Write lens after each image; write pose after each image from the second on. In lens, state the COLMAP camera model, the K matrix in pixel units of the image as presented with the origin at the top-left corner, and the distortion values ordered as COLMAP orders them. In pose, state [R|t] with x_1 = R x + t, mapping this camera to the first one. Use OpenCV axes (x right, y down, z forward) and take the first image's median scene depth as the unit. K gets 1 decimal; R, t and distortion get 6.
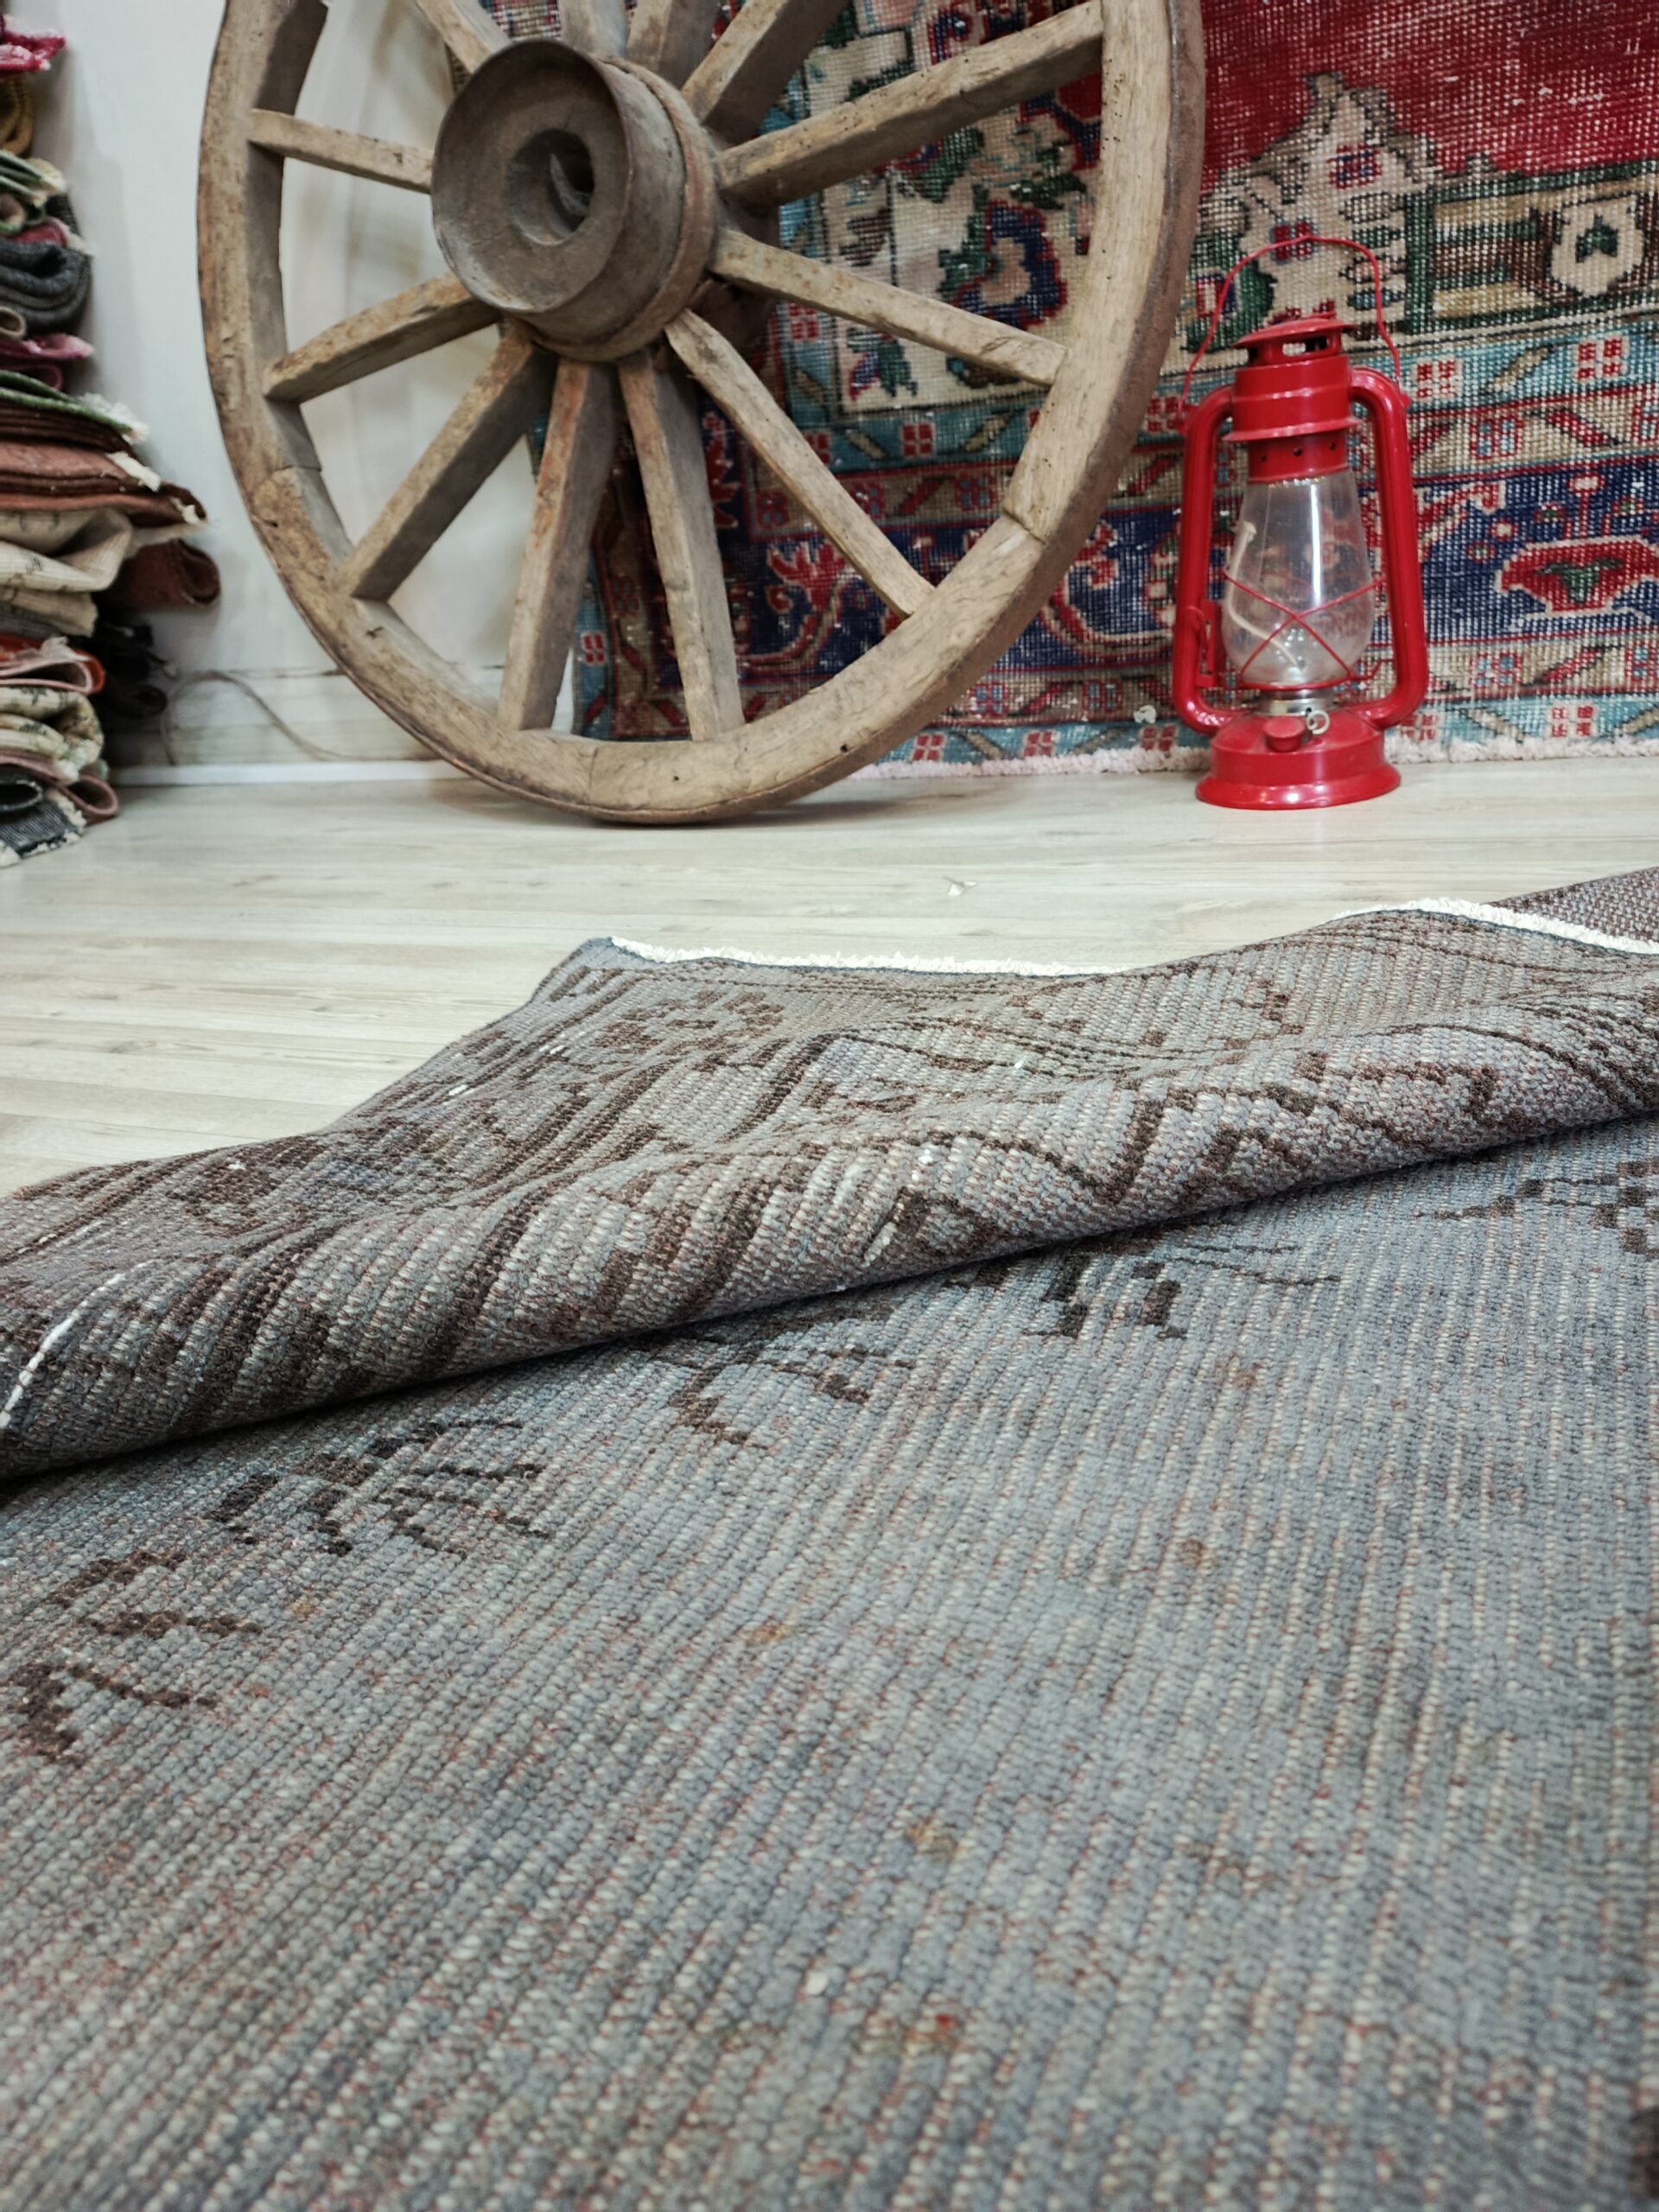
lens RADIAL K [[1573.4, 0, 826.0], [0, 1573.4, 1110.7], [0, 0, 1]] dist [0.032922, -0.034591]
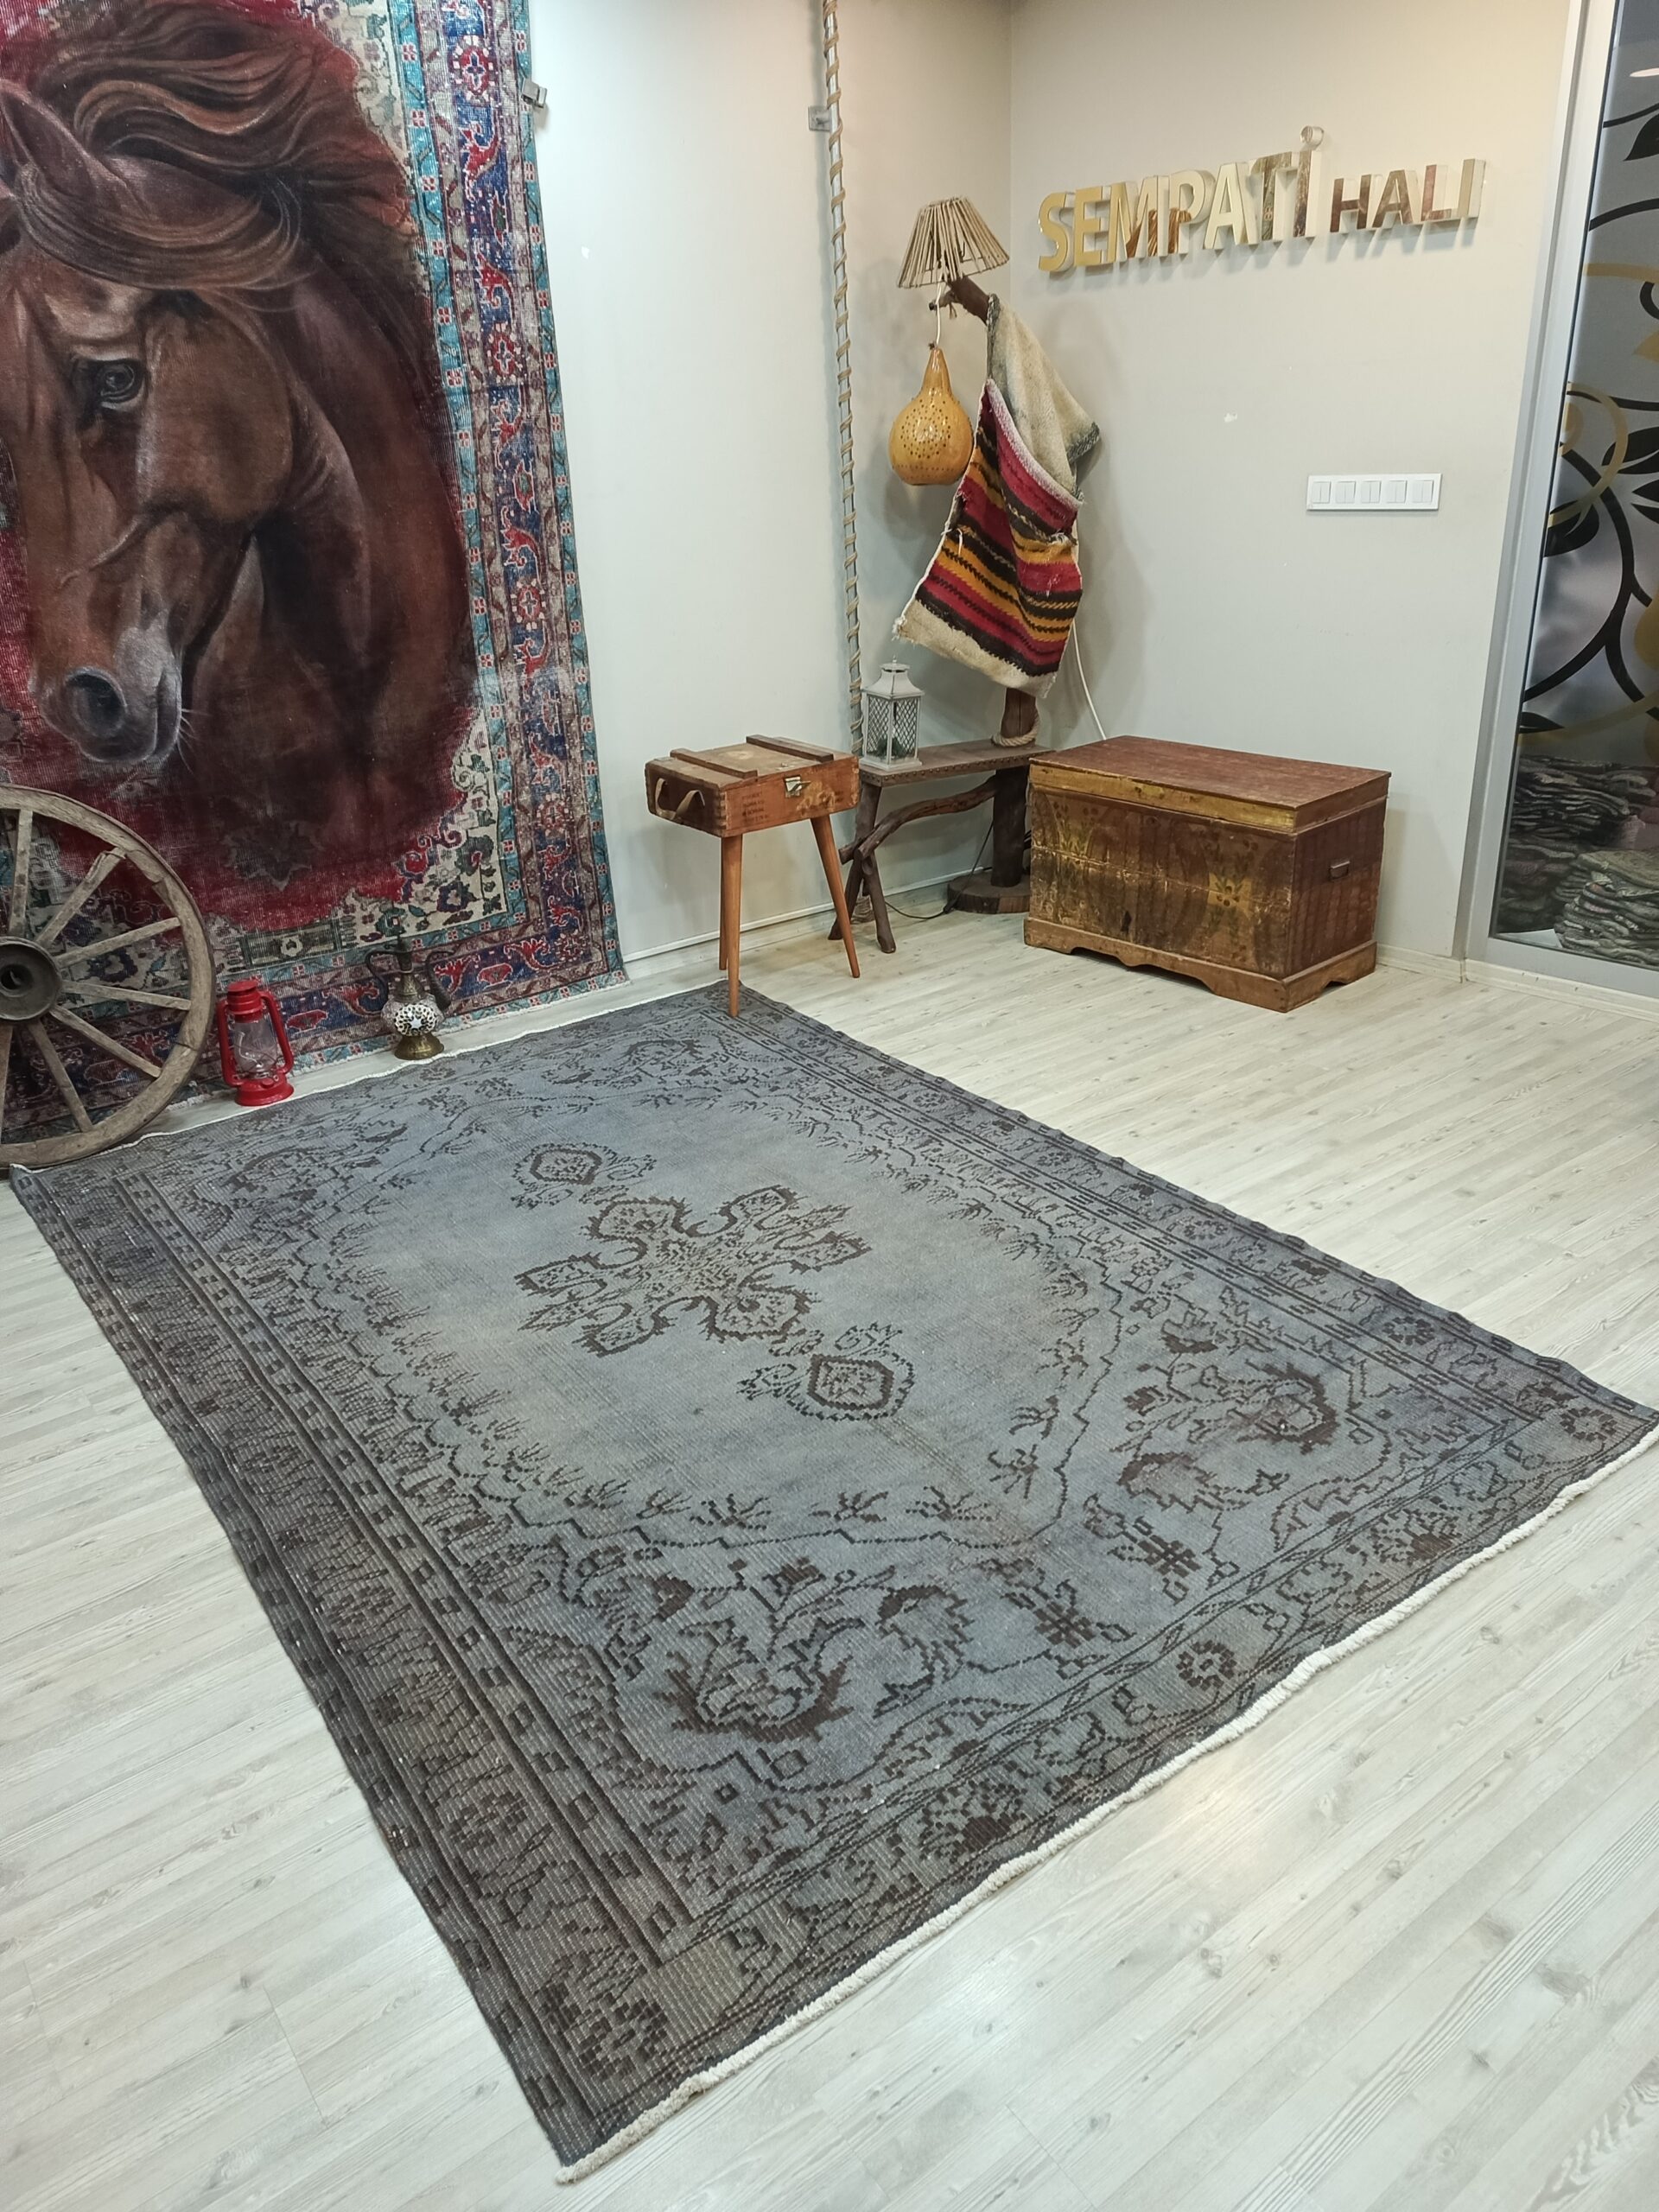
lens RADIAL K [[1547.7, 0, 828.6], [0, 1547.7, 1113.7], [0, 0, 1]] dist [0.041337, -0.033593]
pose [[0.482863, -0.276092, 0.831033, -1.969547], [0.330409, 0.936295, 0.119082, -0.164927], [-0.810971, 0.217081, 0.543326, -1.869040]]
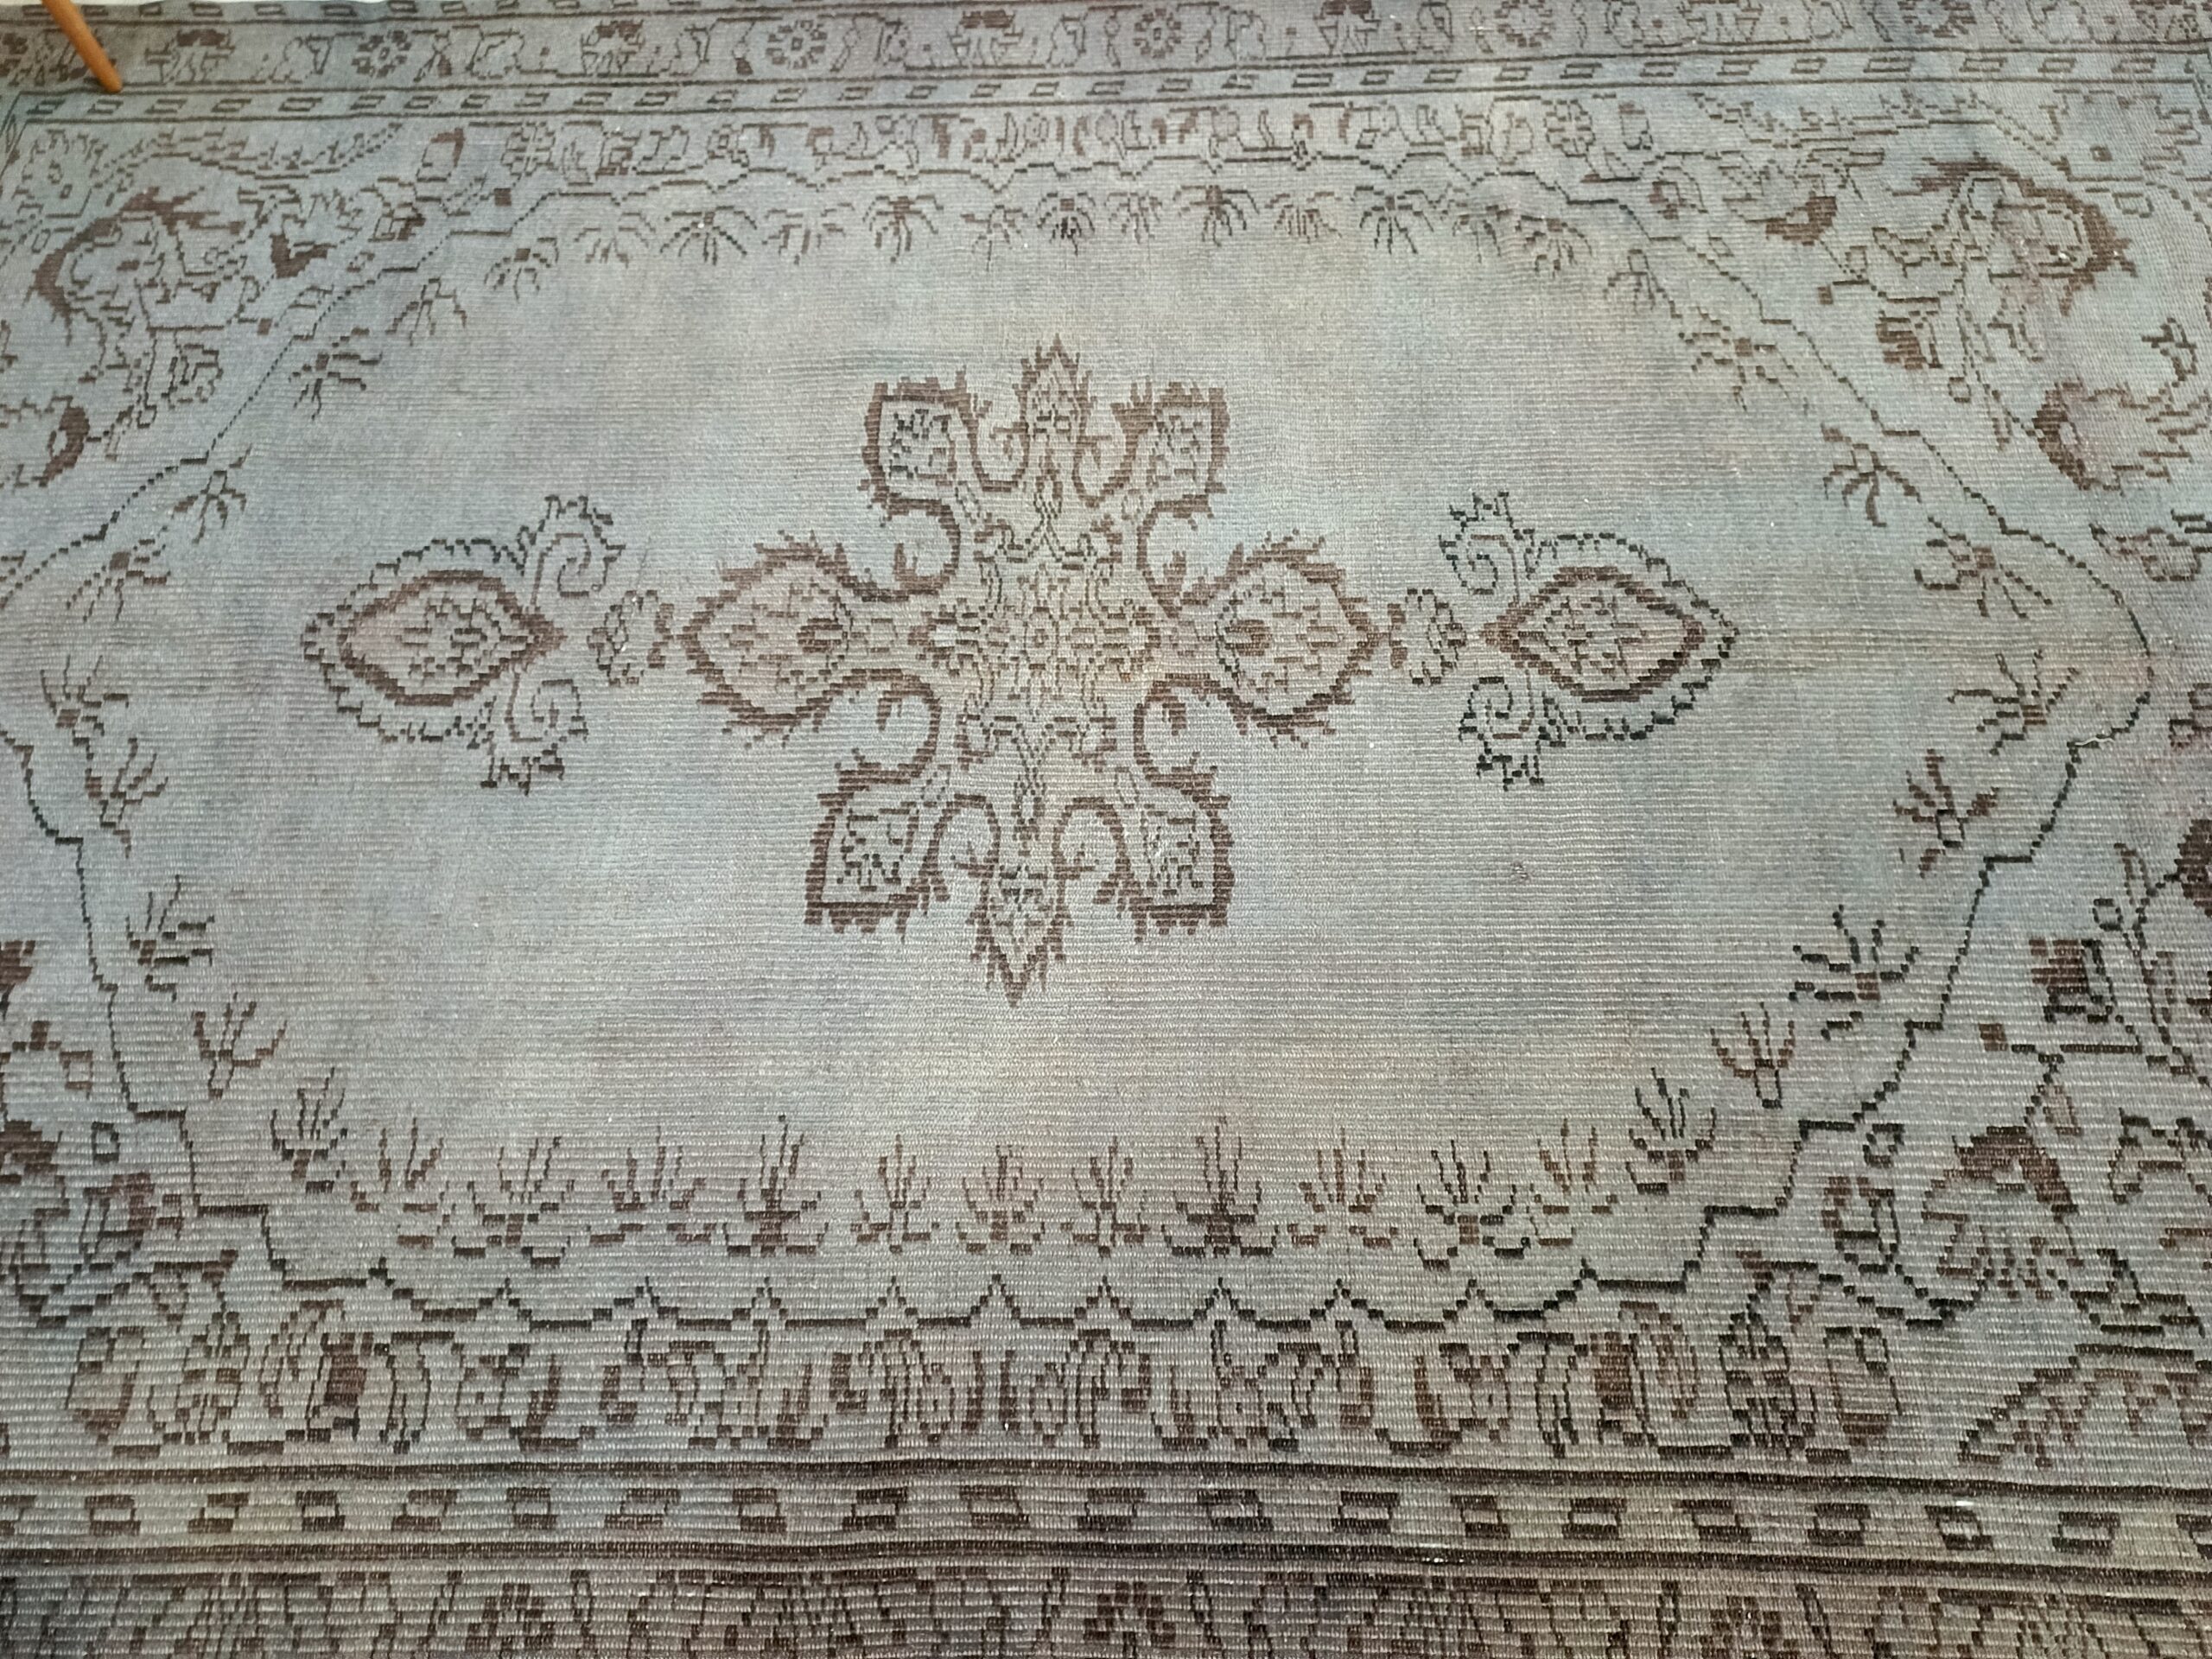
lens RADIAL K [[1547.7, 0, 1098.2], [0, 1547.7, 835.0], [0, 0, 1]] dist [0.041337, -0.033593]
pose [[-0.419452, -0.749555, 0.512081, -0.766331], [0.427252, 0.334709, 0.839896, -0.687557], [-0.800947, 0.571084, 0.179855, -0.379429]]
